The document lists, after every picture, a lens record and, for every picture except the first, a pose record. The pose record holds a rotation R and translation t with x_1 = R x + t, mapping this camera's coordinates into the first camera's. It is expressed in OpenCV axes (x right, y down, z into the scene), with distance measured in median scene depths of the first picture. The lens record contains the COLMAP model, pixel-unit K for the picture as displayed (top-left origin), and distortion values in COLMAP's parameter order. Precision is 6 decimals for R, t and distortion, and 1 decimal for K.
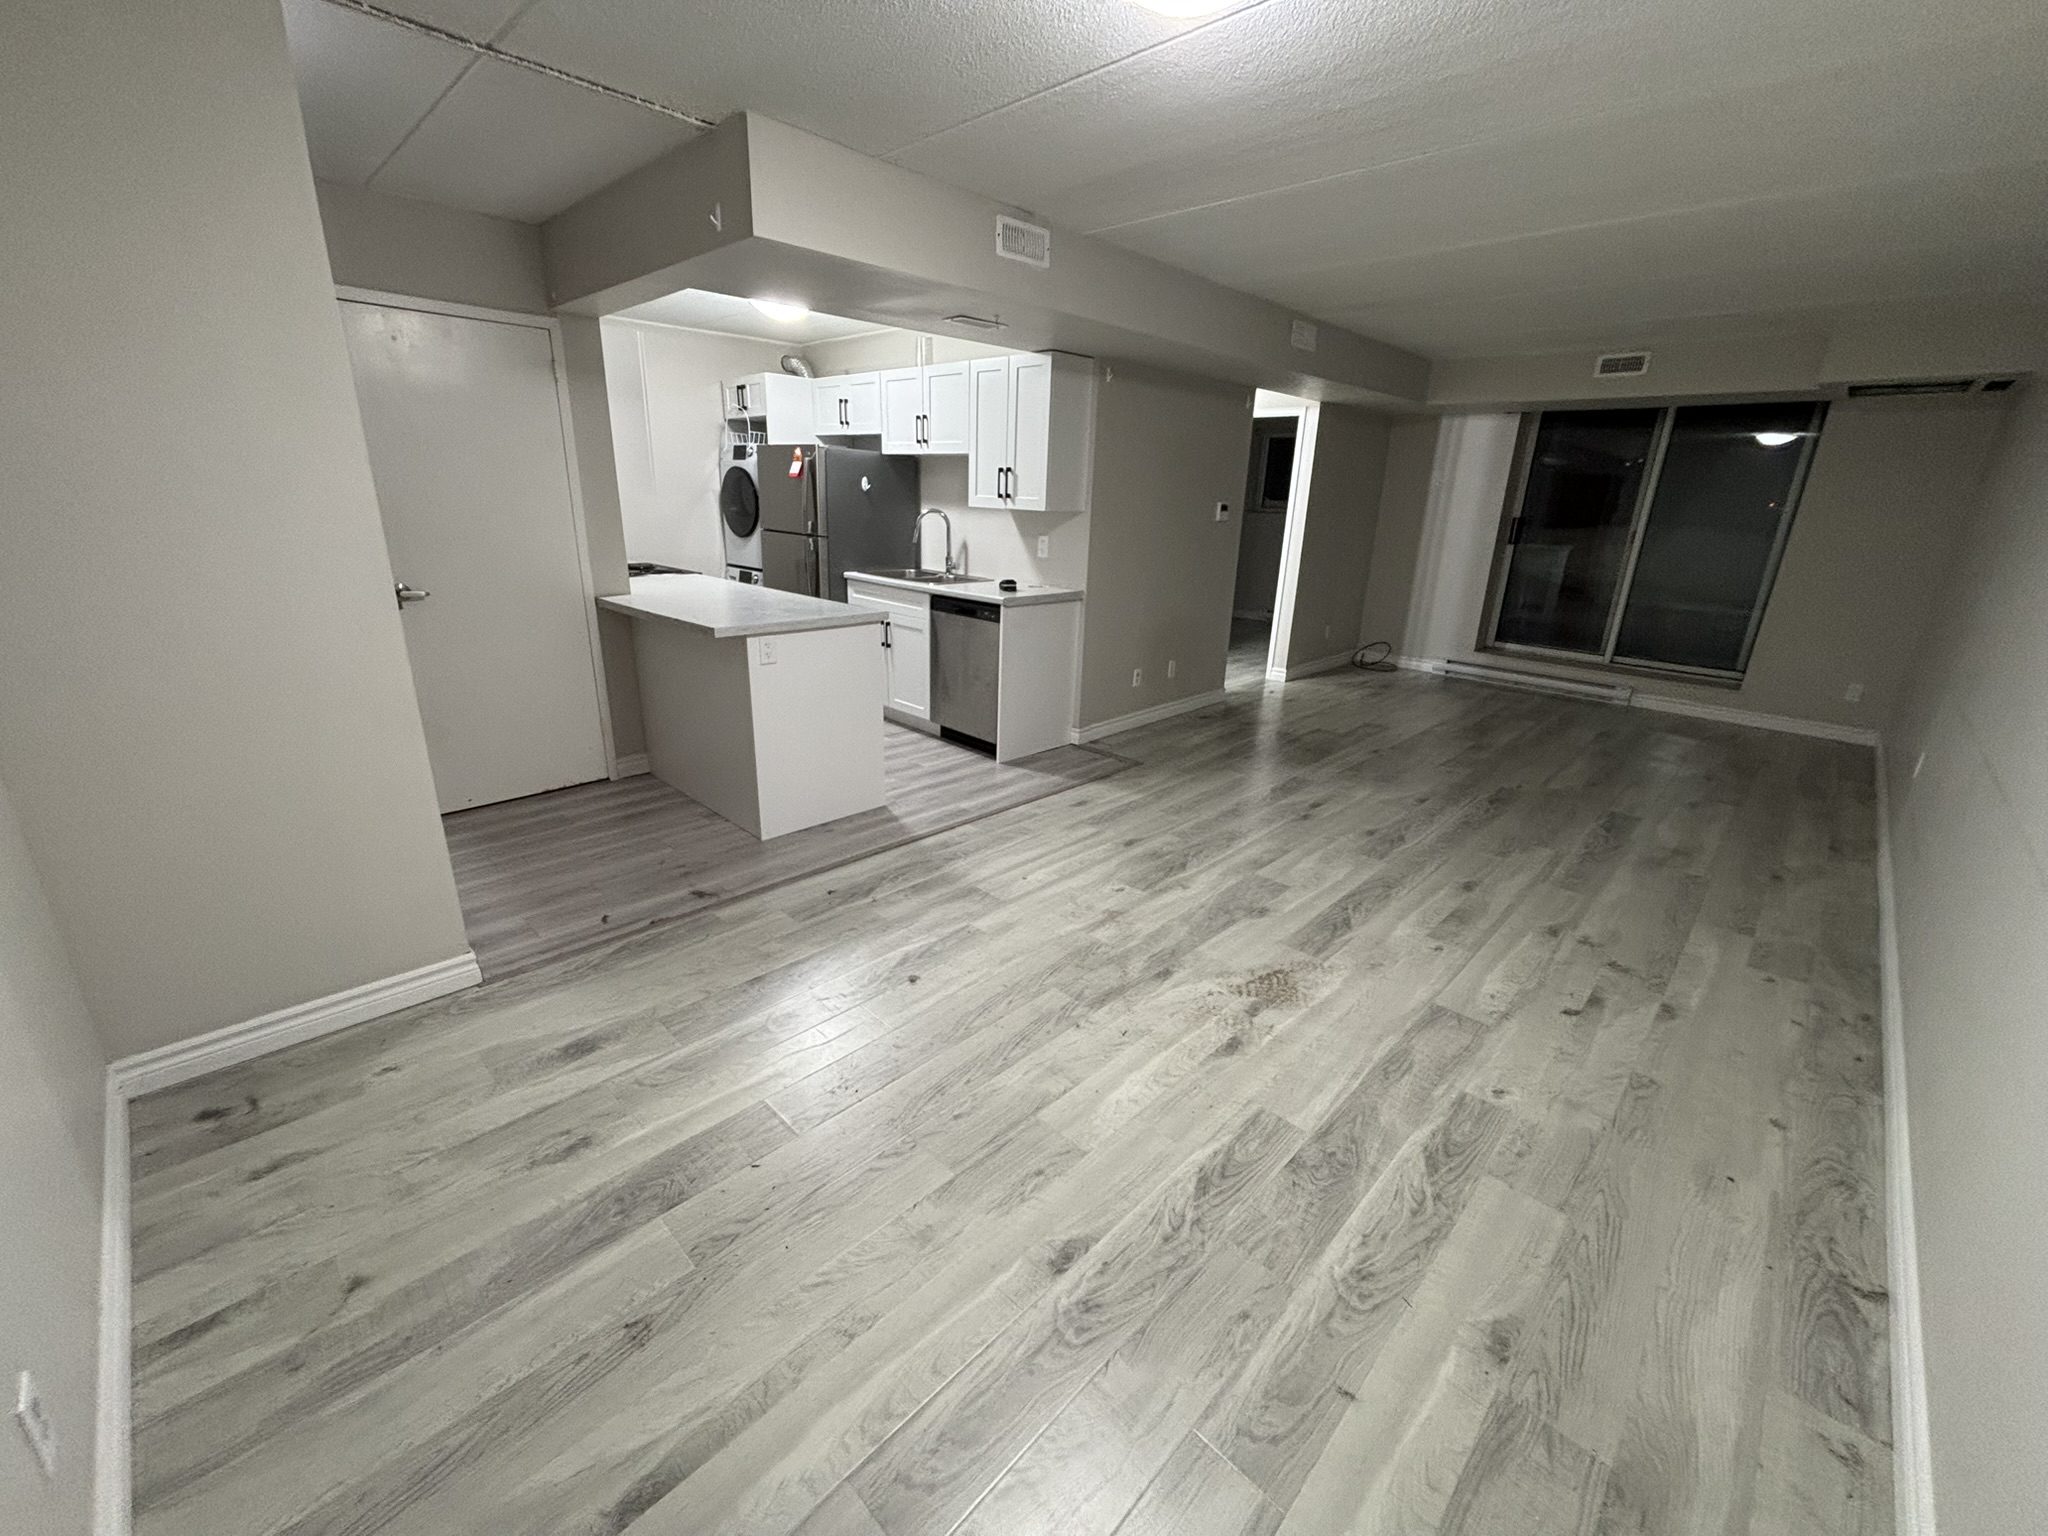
lens RADIAL K [[821.9, 0, 1027.2], [0, 821.9, 773.5], [0, 0, 1]] dist [0.002035, -0.002099]
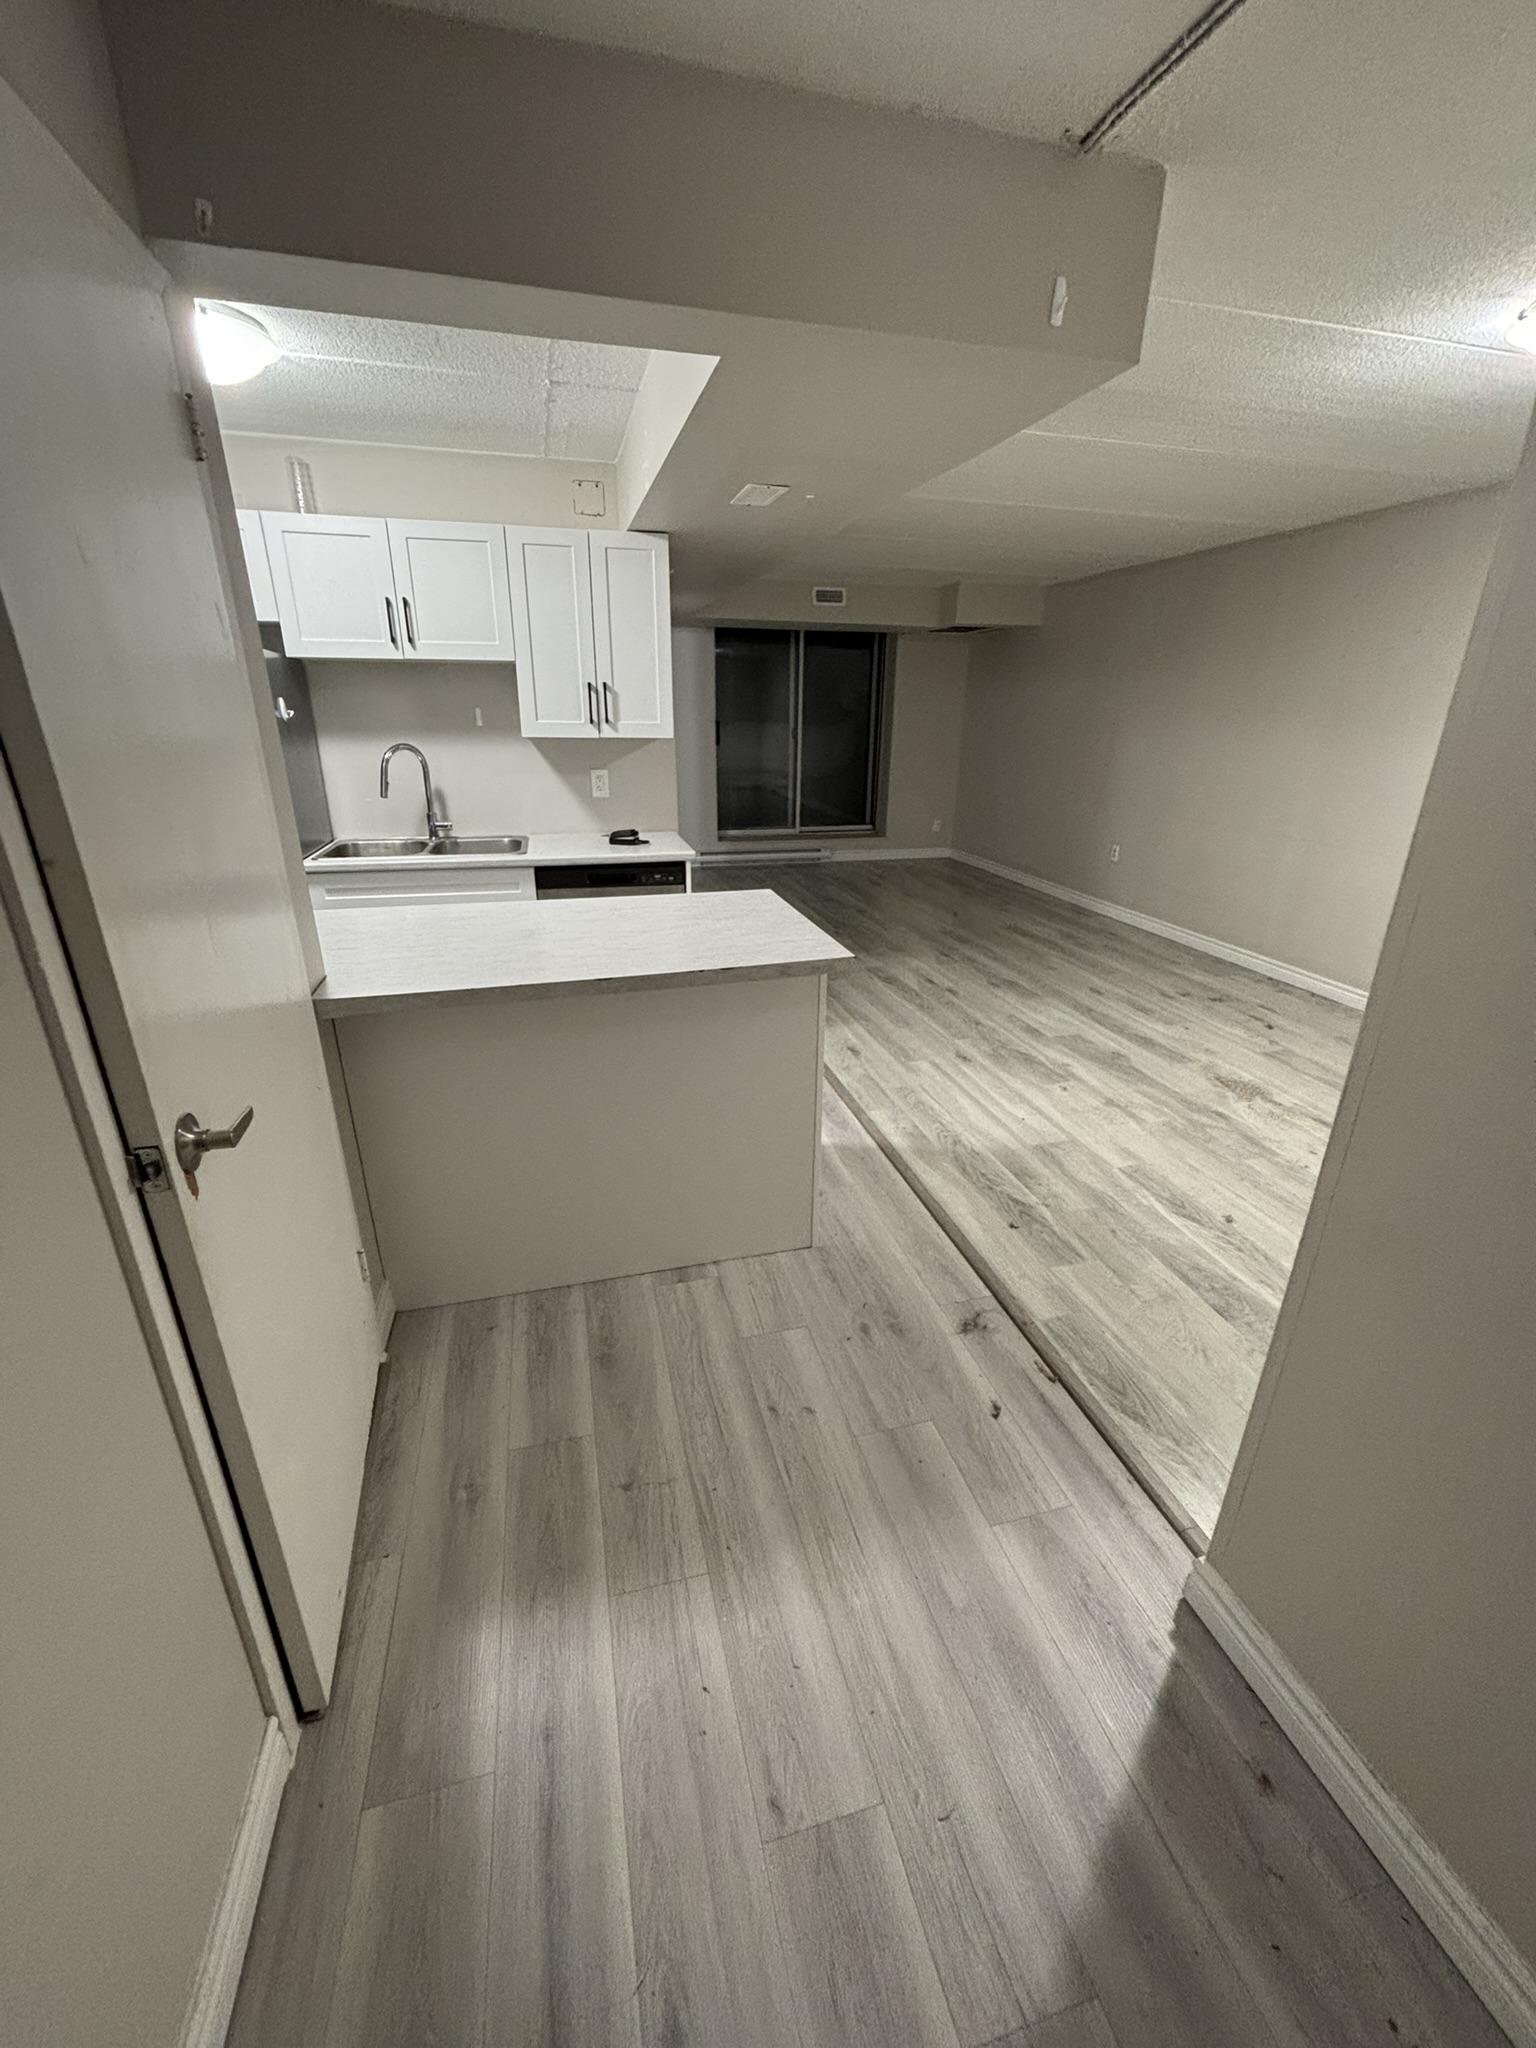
lens RADIAL K [[821.9, 0, 774.4], [0, 821.9, 1031.5], [0, 0, 1]] dist [0.002035, -0.002099]
pose [[0.509077, -0.338672, 0.791291, -0.871112], [0.287937, 0.933377, 0.214240, -0.257434], [-0.811130, 0.118778, 0.572677, 0.653252]]
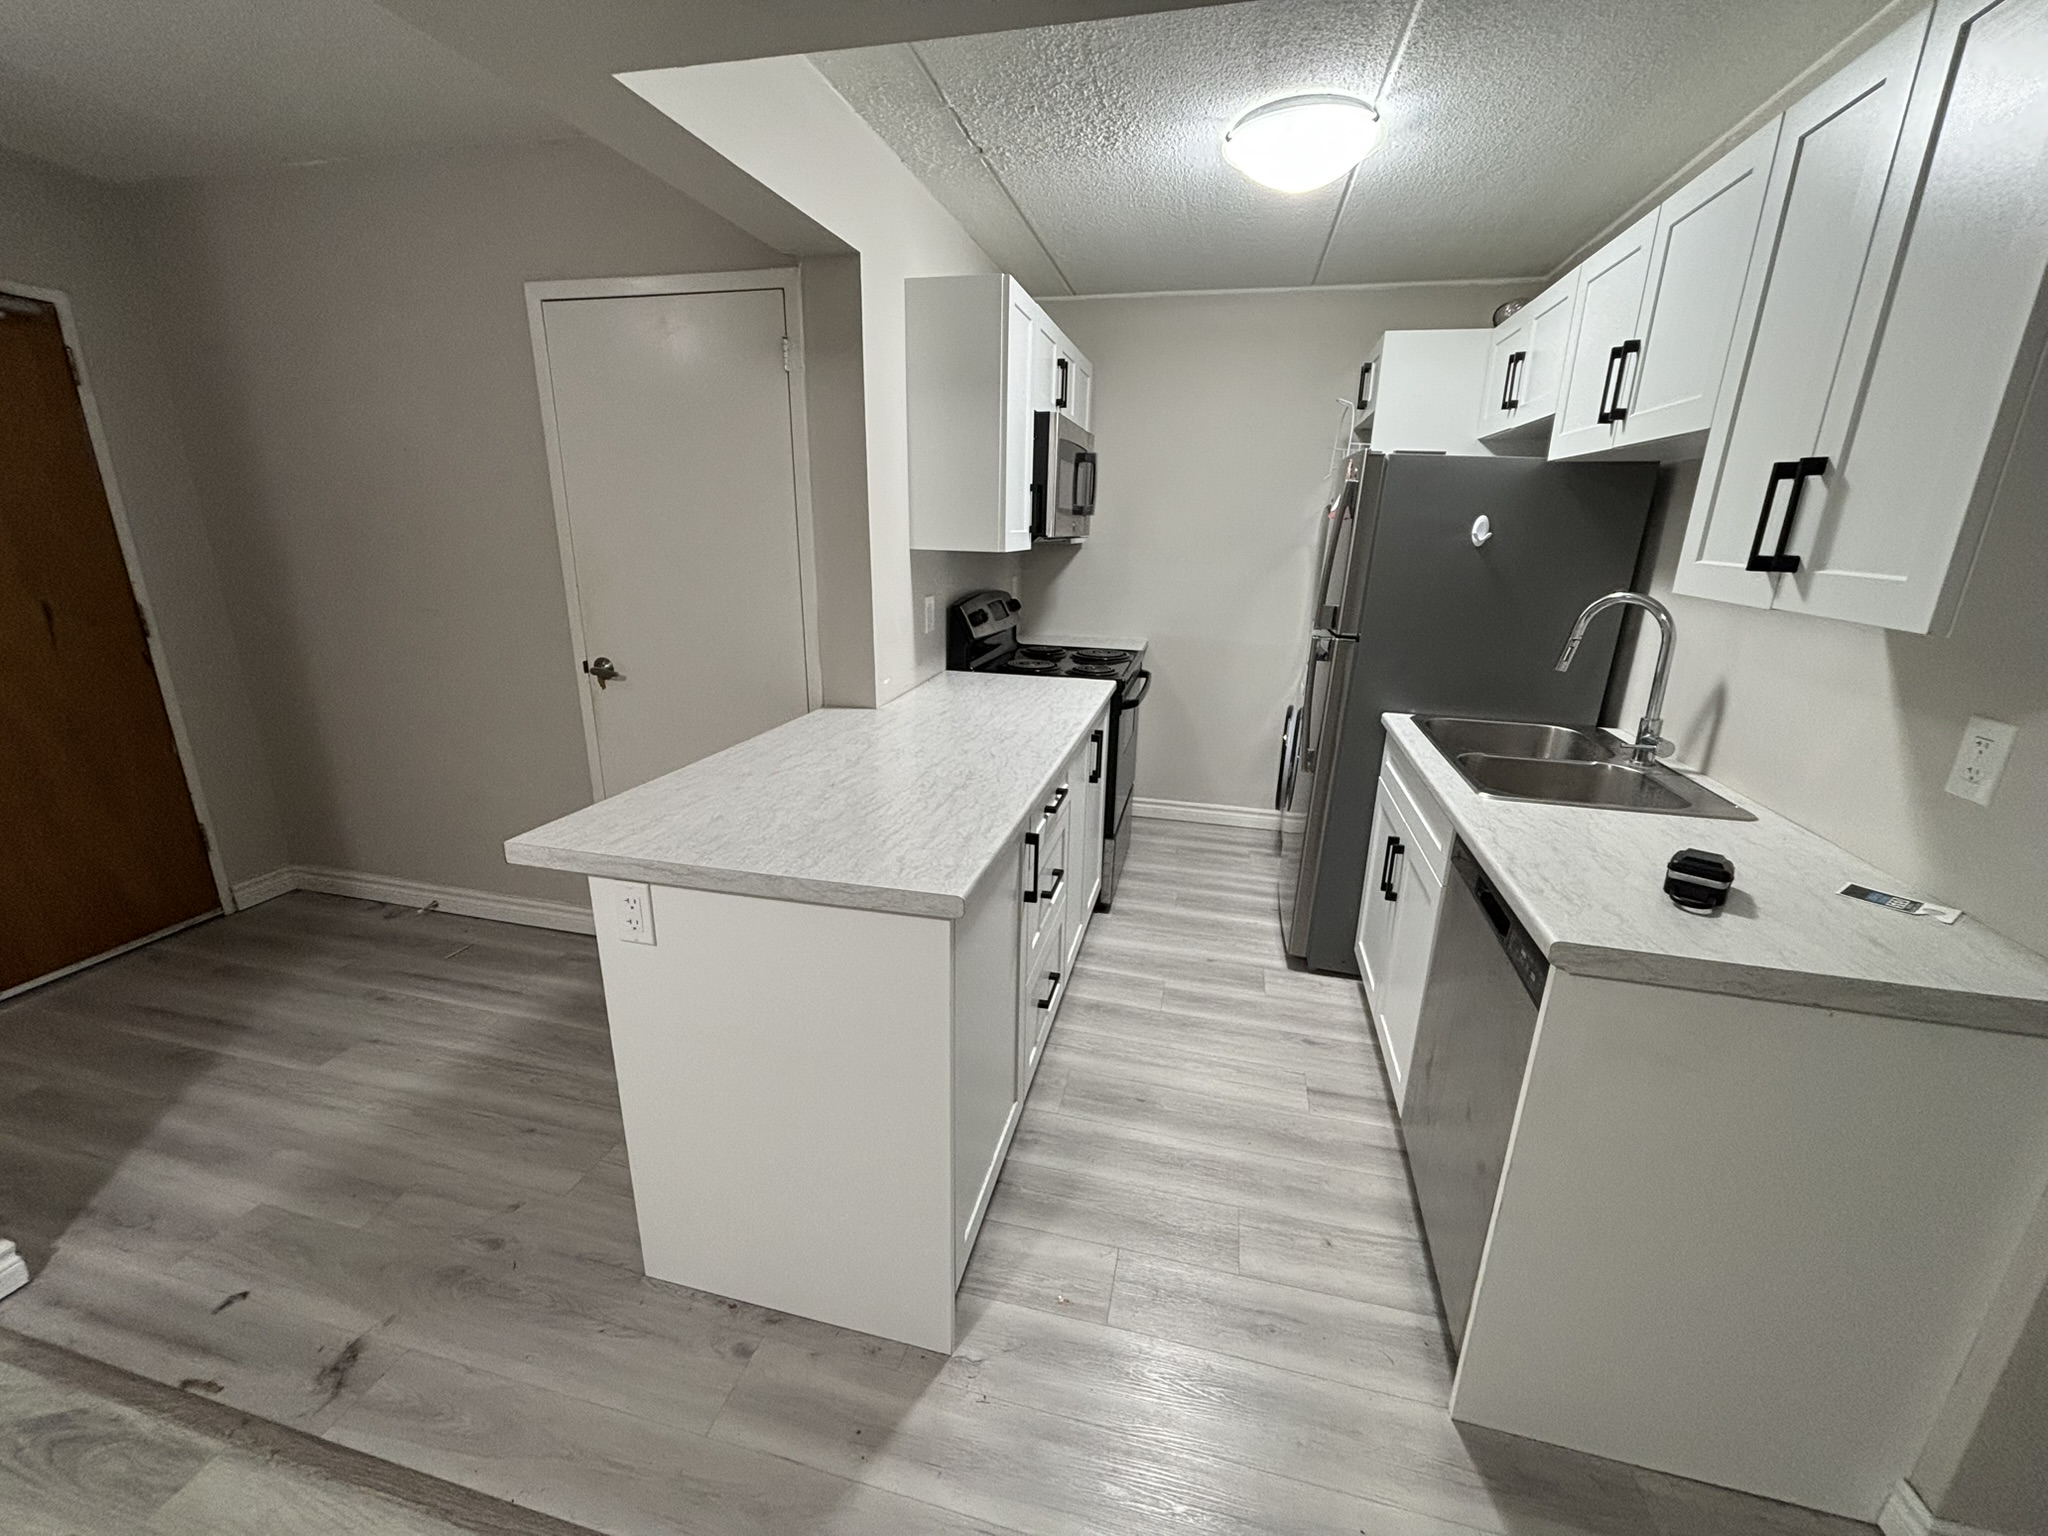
lens RADIAL K [[821.9, 0, 1024.6], [0, 821.9, 769.2], [0, 0, 1]] dist [0.002035, -0.002099]
pose [[0.514291, 0.226557, -0.827149, 0.114886], [-0.283662, 0.955128, 0.085240, -0.310805], [0.809345, 0.190793, 0.555480, 0.911533]]
